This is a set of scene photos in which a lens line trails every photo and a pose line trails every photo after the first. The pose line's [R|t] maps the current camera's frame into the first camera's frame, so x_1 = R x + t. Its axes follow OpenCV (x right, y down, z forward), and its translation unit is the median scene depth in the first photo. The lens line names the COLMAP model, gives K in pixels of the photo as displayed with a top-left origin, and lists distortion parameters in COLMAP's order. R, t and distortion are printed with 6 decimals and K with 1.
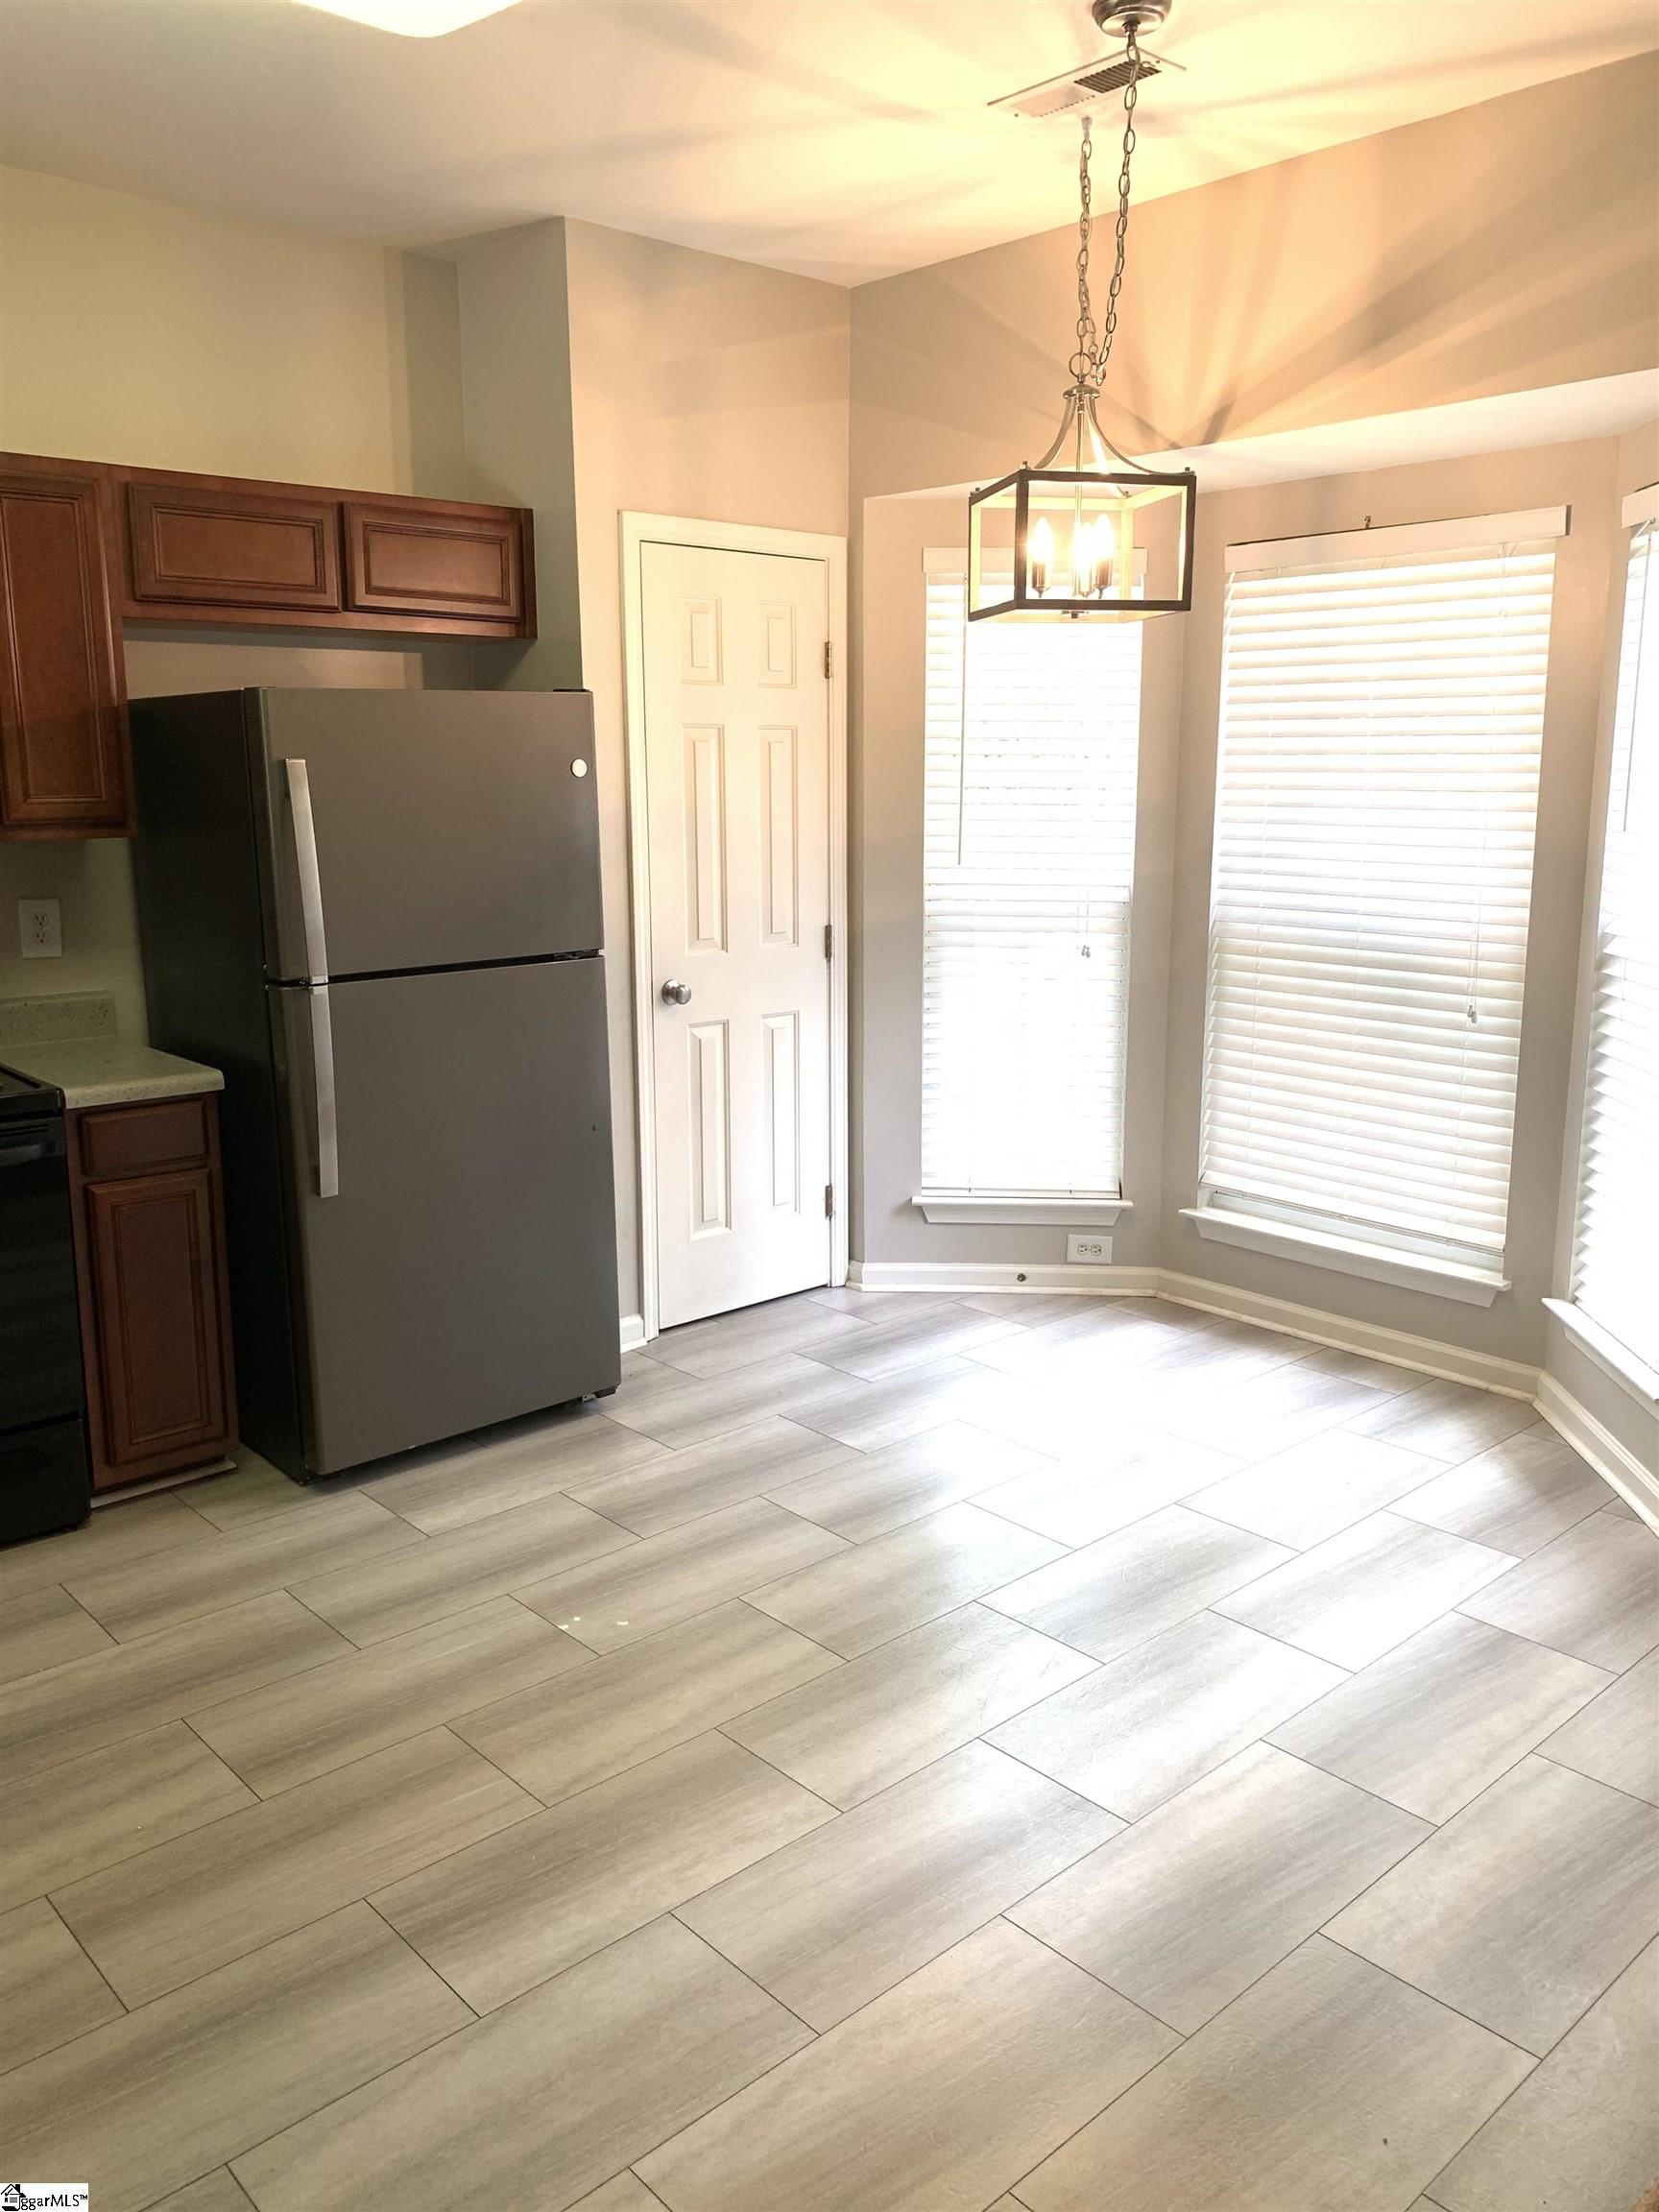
lens RADIAL K [[1737.1, 0, 822.8], [0, 1737.1, 1098.7], [0, 0, 1]] dist [0.051156, 0.001537]
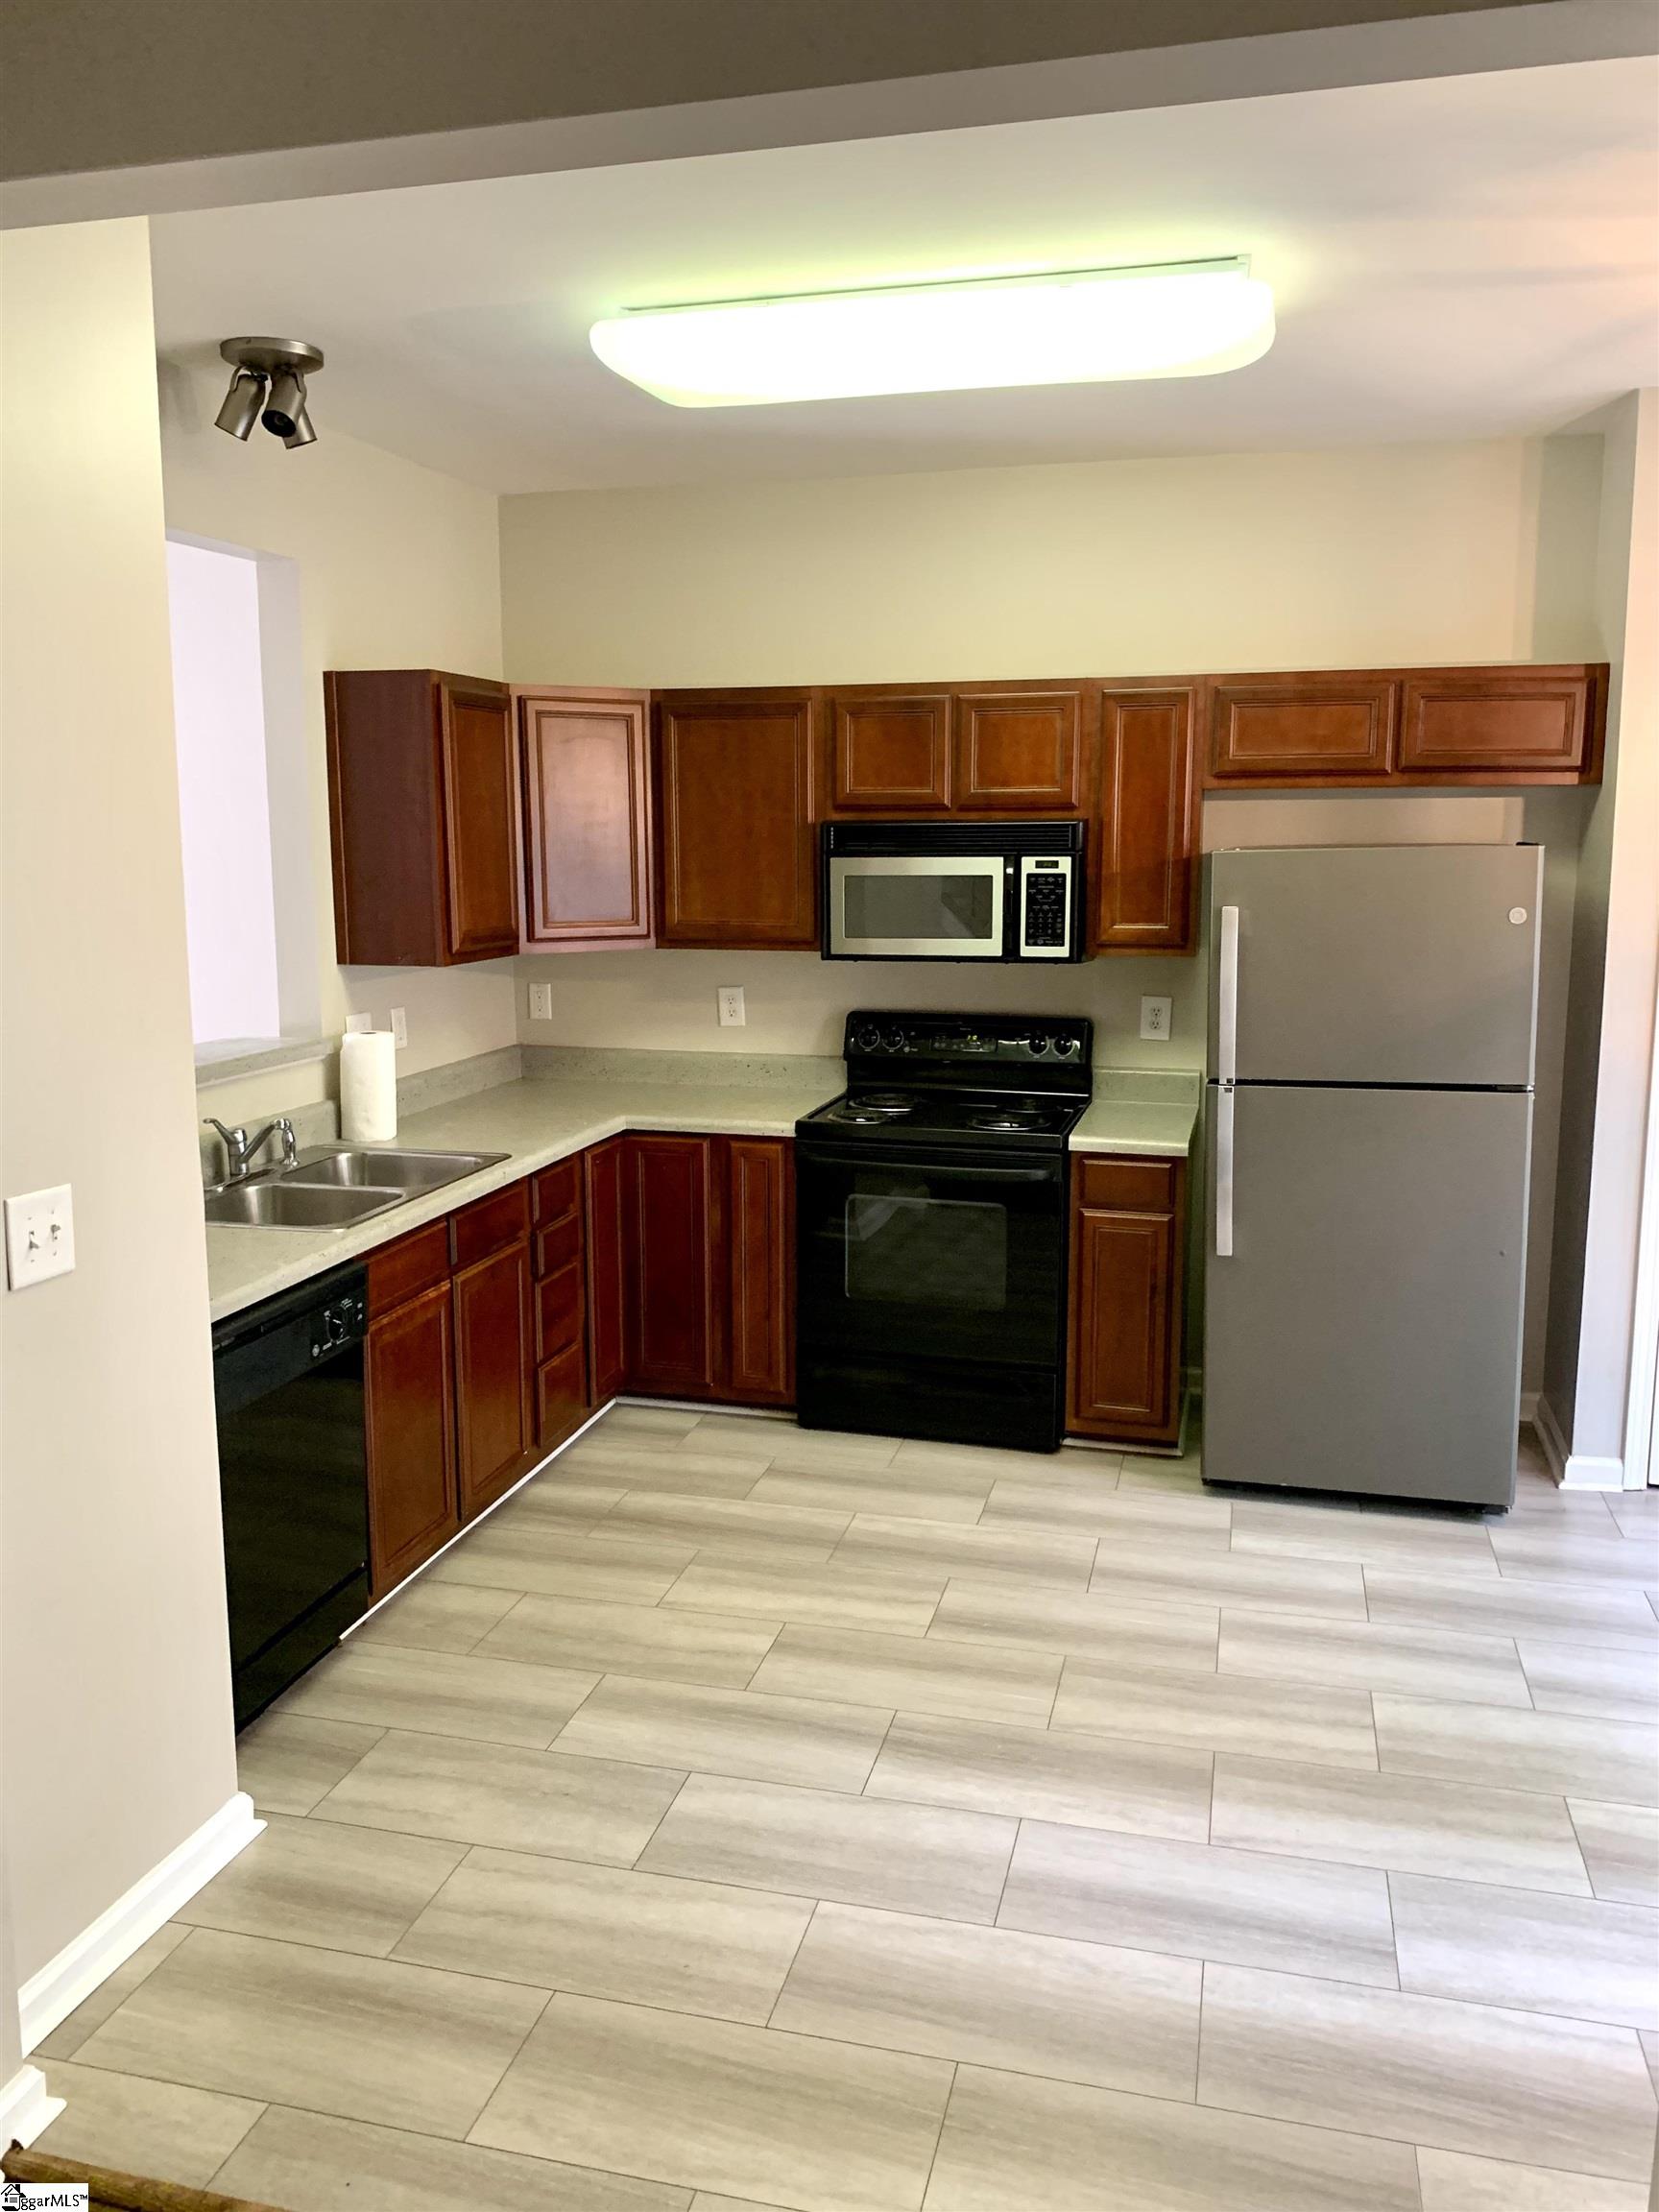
lens RADIAL K [[1723.6, 0, 829.5], [0, 1723.6, 1106.0], [0, 0, 1]] dist [0.101539, -0.005566]
pose [[0.563559, 0.140151, -0.814100, 0.546004], [-0.163045, 0.984988, 0.056702, -0.072437], [0.809826, 0.100780, 0.577950, 0.052238]]
